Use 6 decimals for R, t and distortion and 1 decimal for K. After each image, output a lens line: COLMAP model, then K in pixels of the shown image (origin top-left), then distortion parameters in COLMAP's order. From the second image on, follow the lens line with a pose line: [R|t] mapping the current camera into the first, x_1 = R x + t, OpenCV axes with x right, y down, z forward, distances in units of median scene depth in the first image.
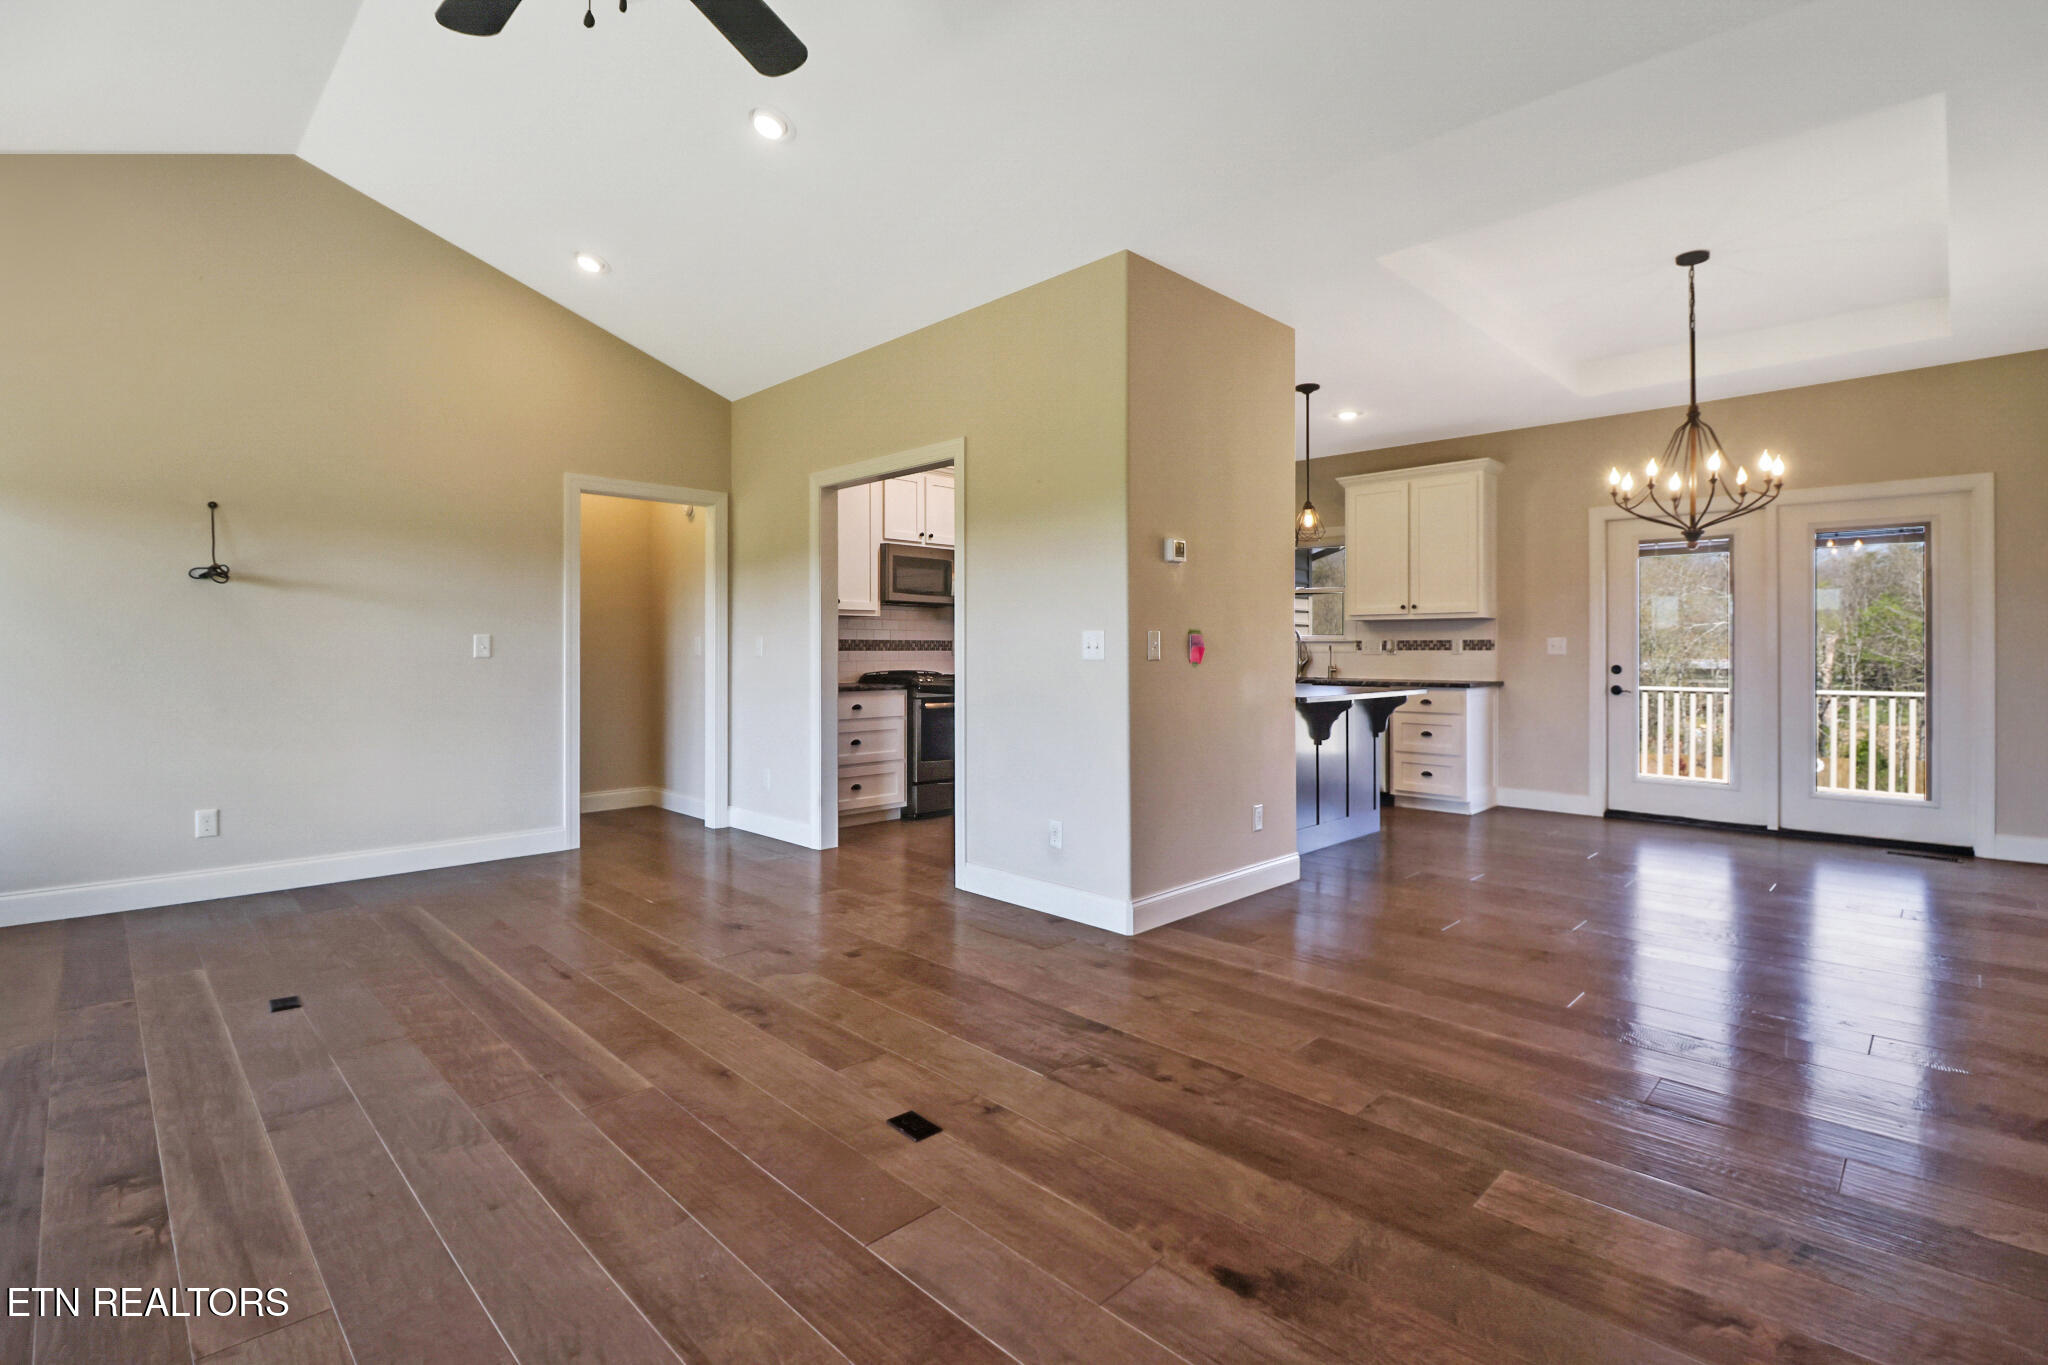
lens RADIAL K [[958.9, 0, 1024.4], [0, 958.9, 650.2], [0, 0, 1]] dist [-0.002774, -0.000347]
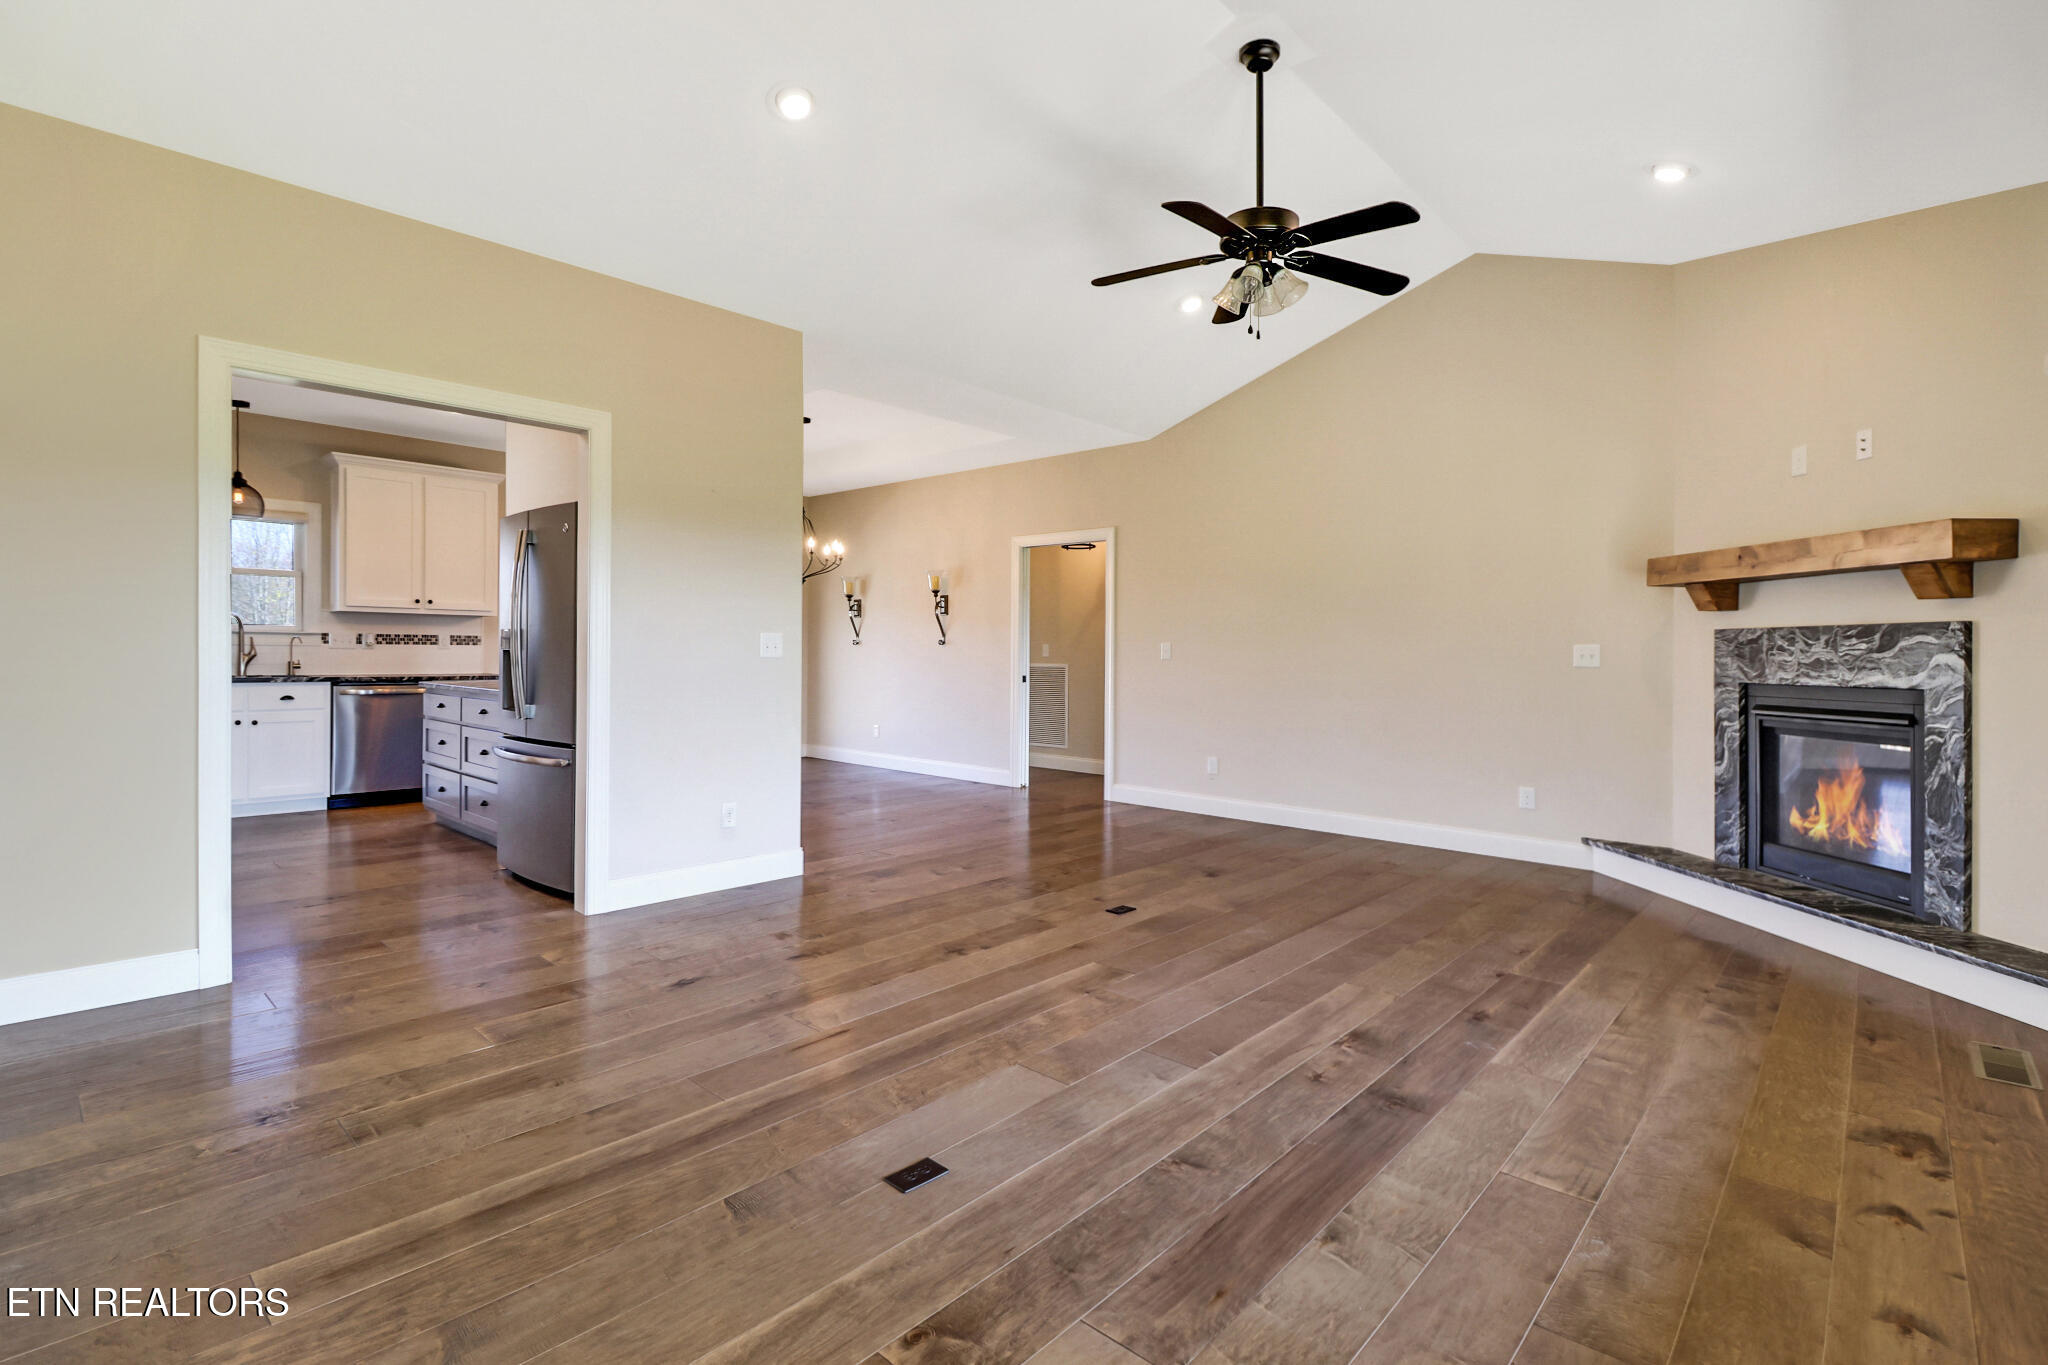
lens RADIAL K [[958.9, 0, 1024.4], [0, 958.9, 650.2], [0, 0, 1]] dist [-0.002774, -0.000347]
pose [[-0.062703, 0.002114, 0.998030, -0.666940], [-0.011267, 0.999933, -0.002826, 0.001854], [-0.997969, -0.011422, -0.062675, 0.448648]]
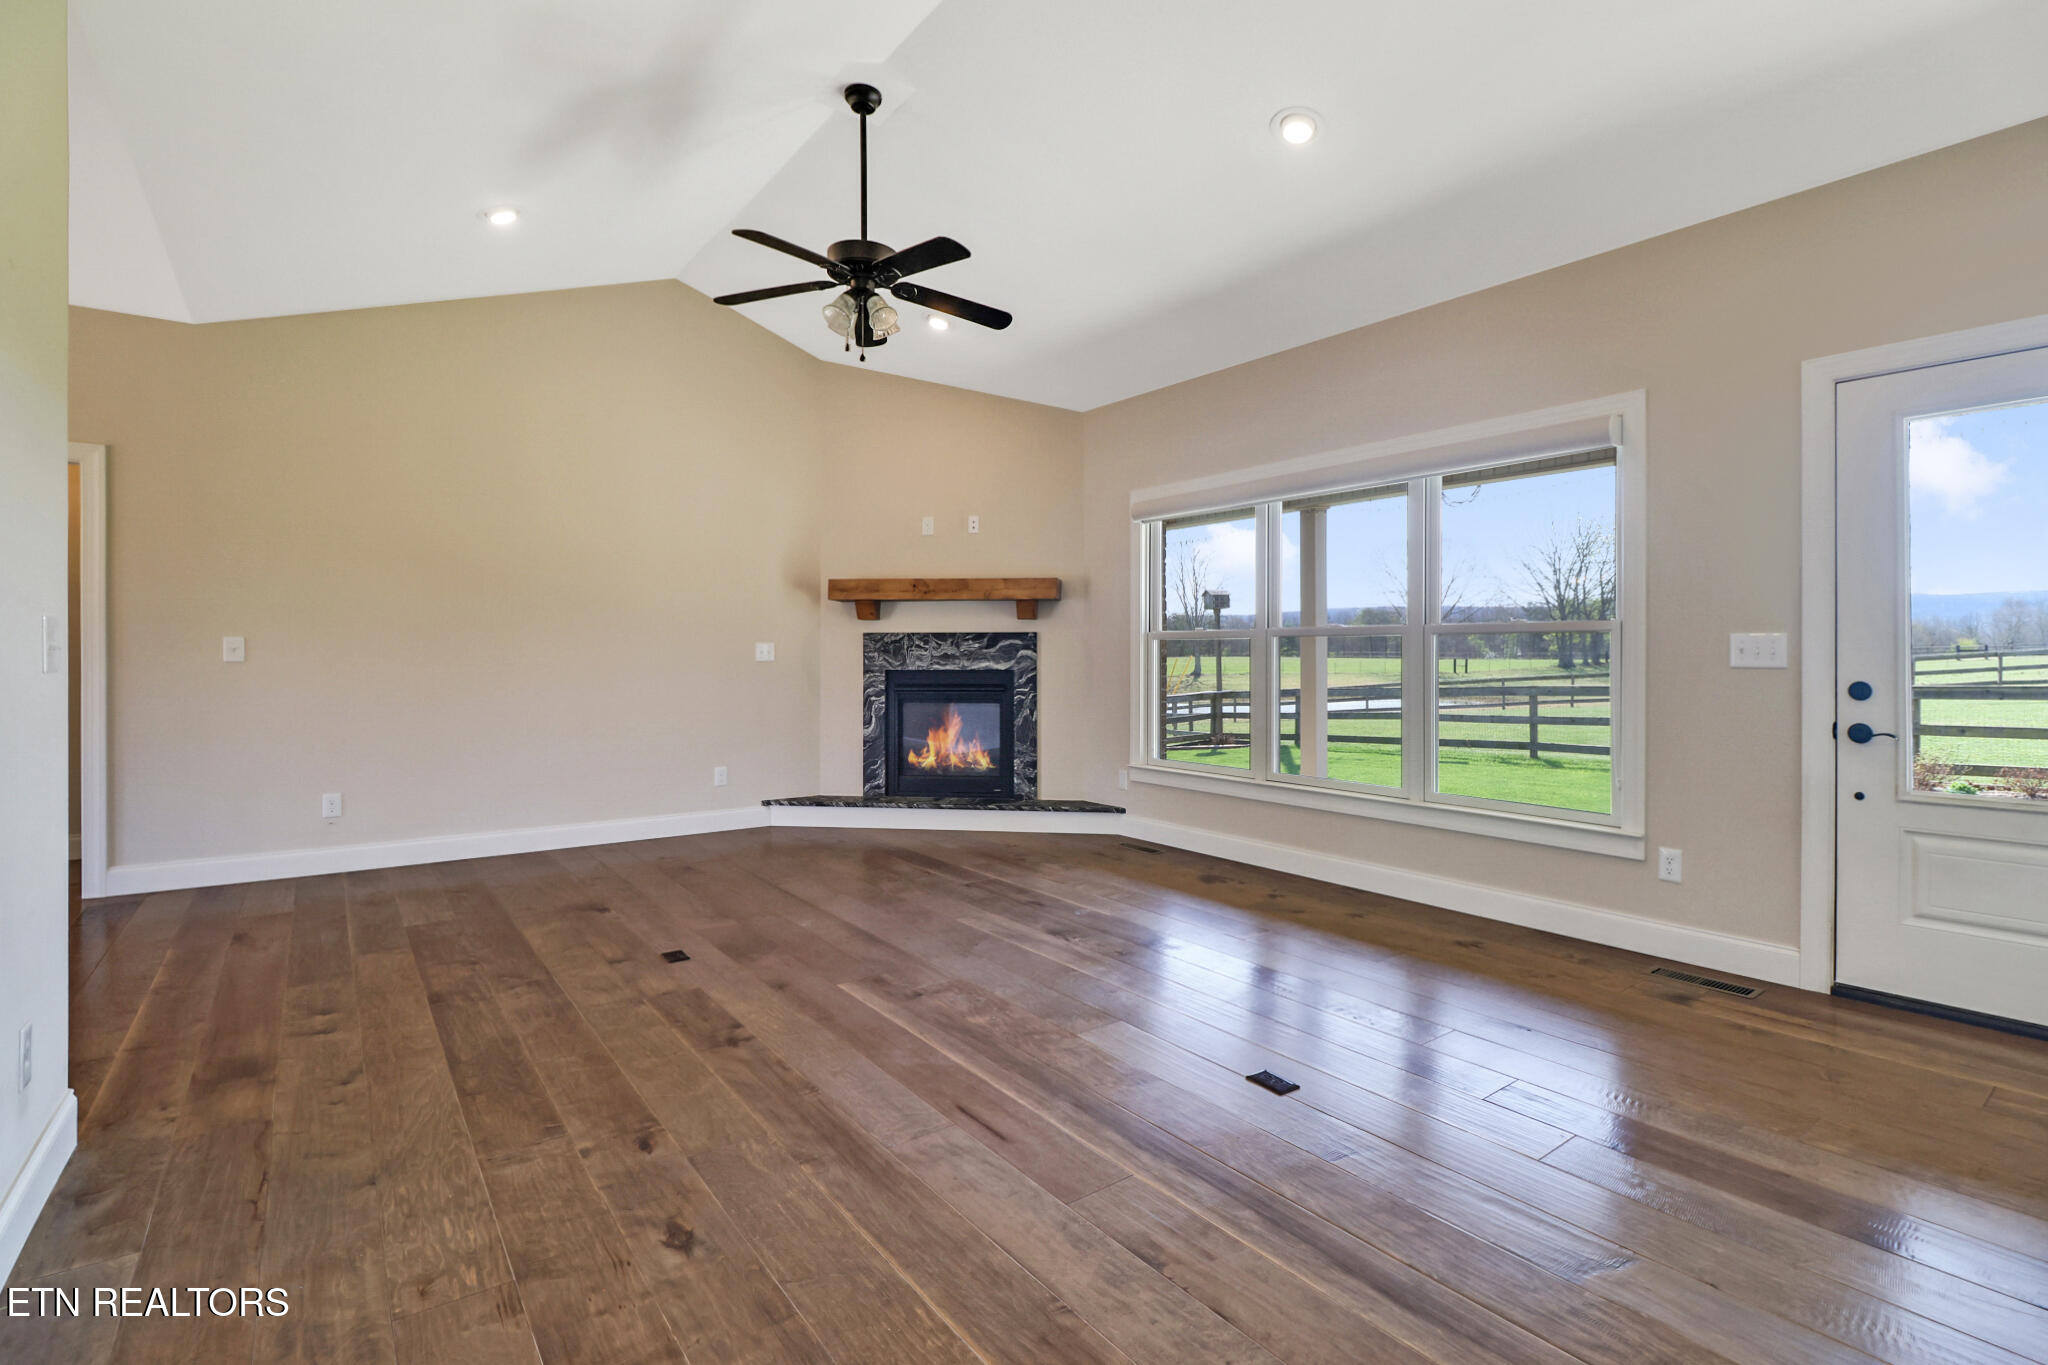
lens RADIAL K [[958.9, 0, 1024.4], [0, 958.9, 650.2], [0, 0, 1]] dist [-0.002774, -0.000347]
pose [[-0.991941, 0.001838, 0.126685, -0.303747], [0.001522, 0.999995, -0.002595, -0.000351], [-0.126690, -0.002382, -0.991940, 0.855379]]
